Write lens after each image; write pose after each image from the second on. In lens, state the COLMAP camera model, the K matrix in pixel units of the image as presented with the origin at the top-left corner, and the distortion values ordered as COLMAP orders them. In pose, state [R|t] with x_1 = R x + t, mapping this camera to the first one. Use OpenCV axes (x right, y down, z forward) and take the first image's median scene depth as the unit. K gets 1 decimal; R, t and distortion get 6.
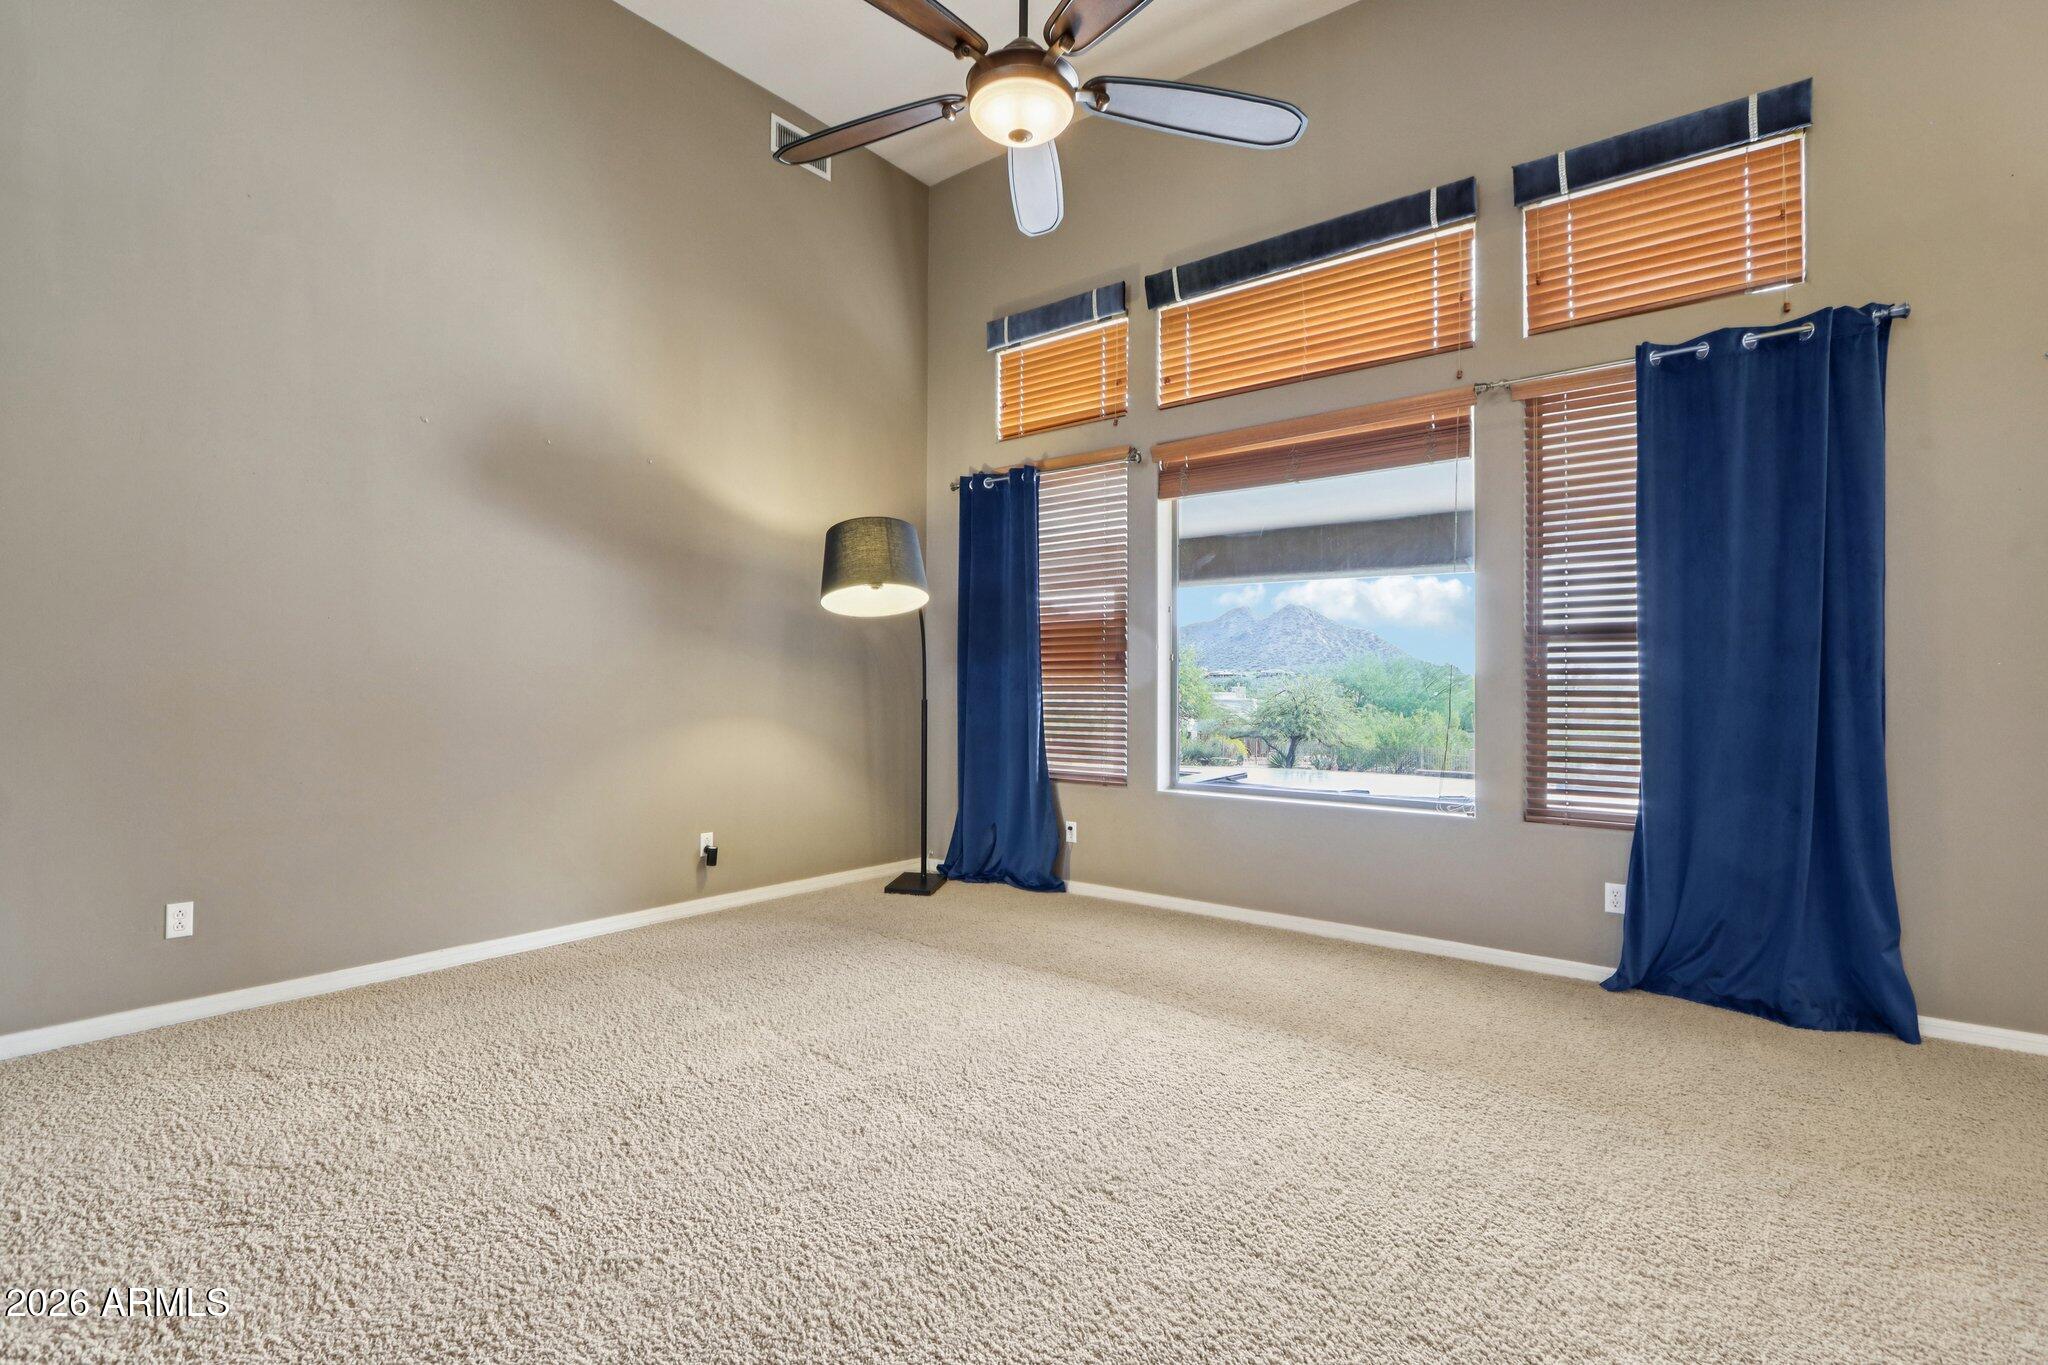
lens RADIAL K [[950.1, 0, 1015.7], [0, 950.1, 676.8], [0, 0, 1]] dist [-0.015421, -0.000374]
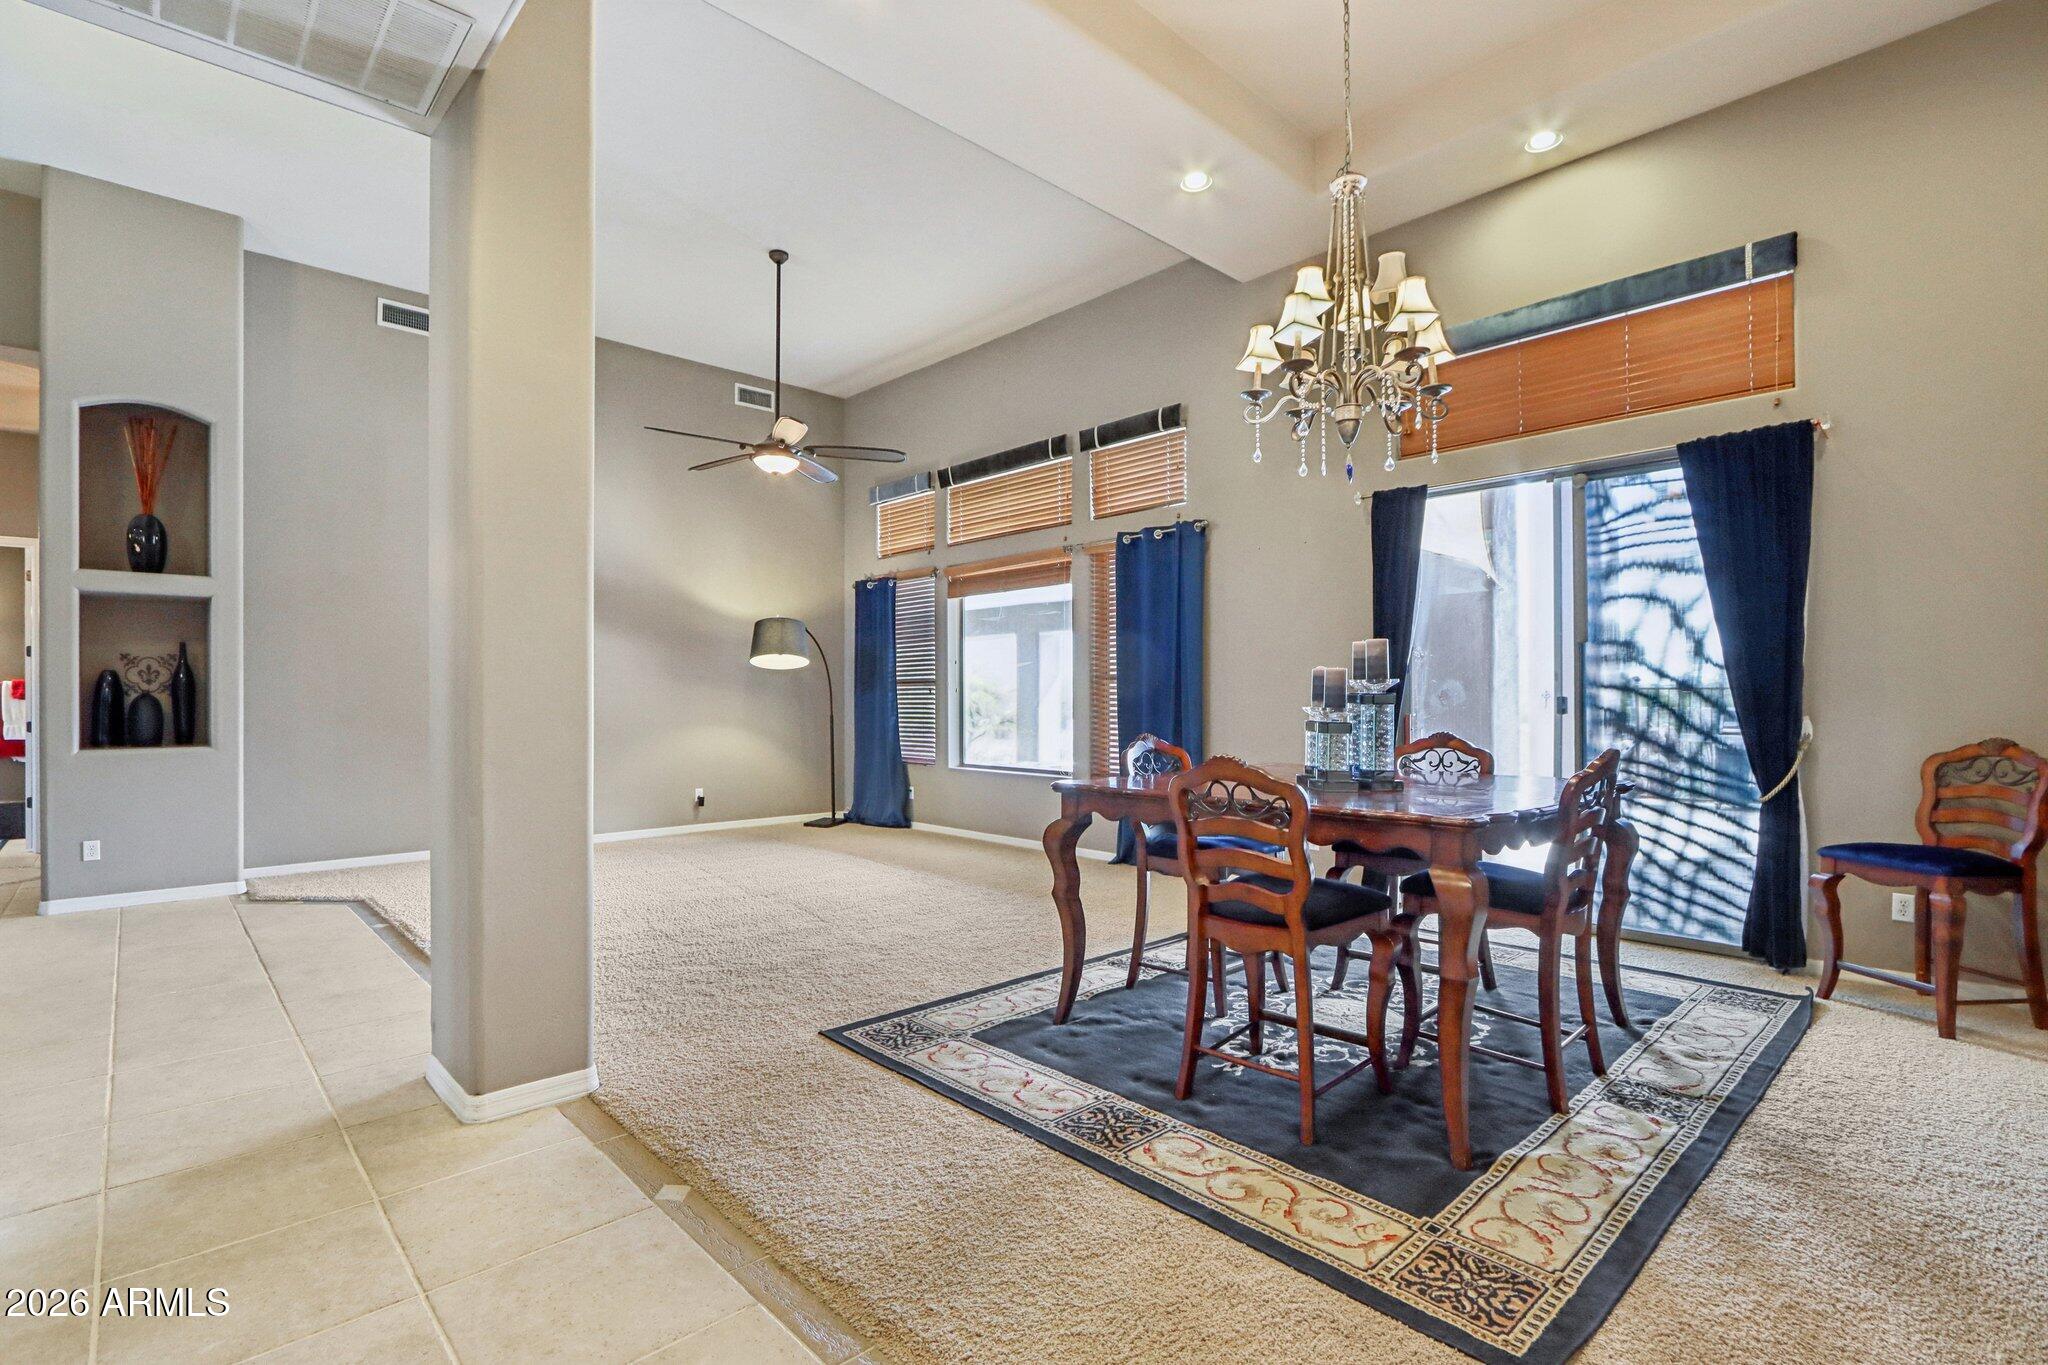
lens RADIAL K [[950.1, 0, 1031.3], [0, 950.1, 692.2], [0, 0, 1]] dist [-0.015421, -0.000374]
pose [[0.991378, -0.007273, -0.130834, 0.556398], [0.007914, 0.999959, 0.004380, -0.024273], [0.130796, -0.005378, 0.991395, -0.736652]]
